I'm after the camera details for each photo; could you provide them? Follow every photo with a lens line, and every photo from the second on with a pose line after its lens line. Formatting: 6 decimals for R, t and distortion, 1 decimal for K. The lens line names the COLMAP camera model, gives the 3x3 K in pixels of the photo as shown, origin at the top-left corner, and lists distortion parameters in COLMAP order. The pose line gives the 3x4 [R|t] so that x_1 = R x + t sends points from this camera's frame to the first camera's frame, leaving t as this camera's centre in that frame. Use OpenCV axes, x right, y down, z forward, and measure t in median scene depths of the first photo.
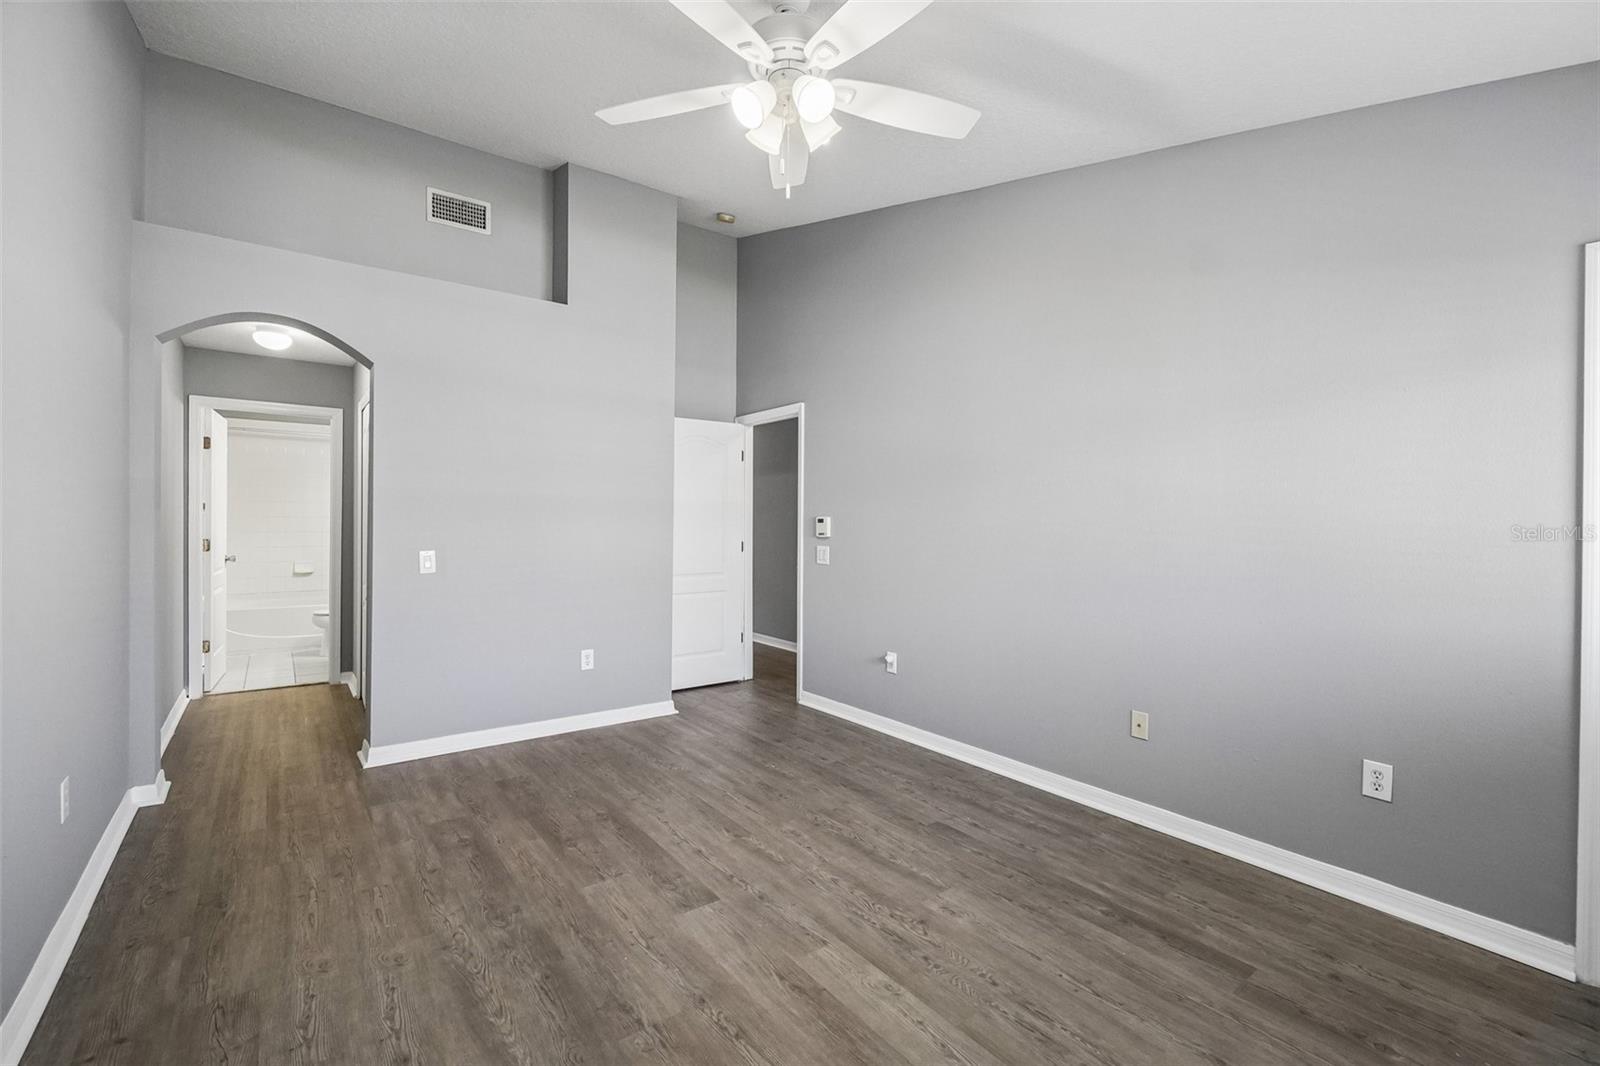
lens RADIAL K [[693.1, 0, 801.1], [0, 693.1, 526.0], [0, 0, 1]] dist [-0.000989, -0.001575]
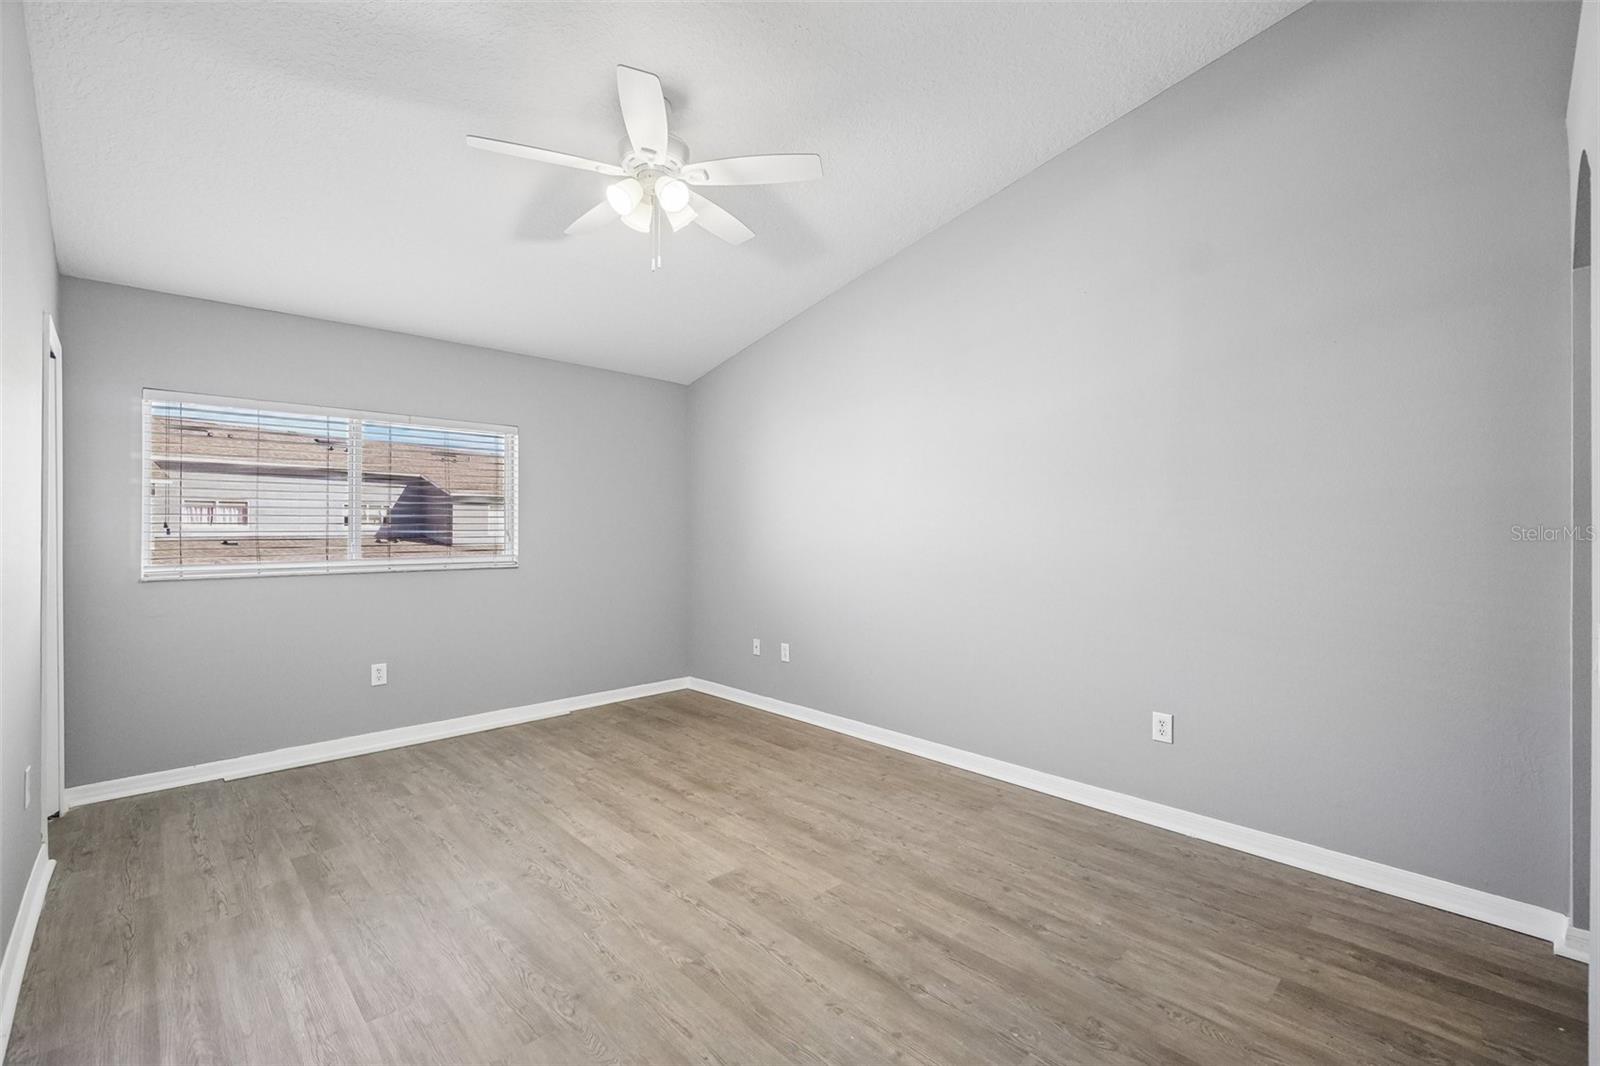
lens RADIAL K [[693.1, 0, 798.7], [0, 693.1, 529.7], [0, 0, 1]] dist [-0.000989, -0.001575]
pose [[-0.993166, -0.012312, -0.116059, -0.132646], [-0.013647, 0.999850, 0.010711, -0.019027], [0.115909, 0.012222, -0.993185, 2.155199]]
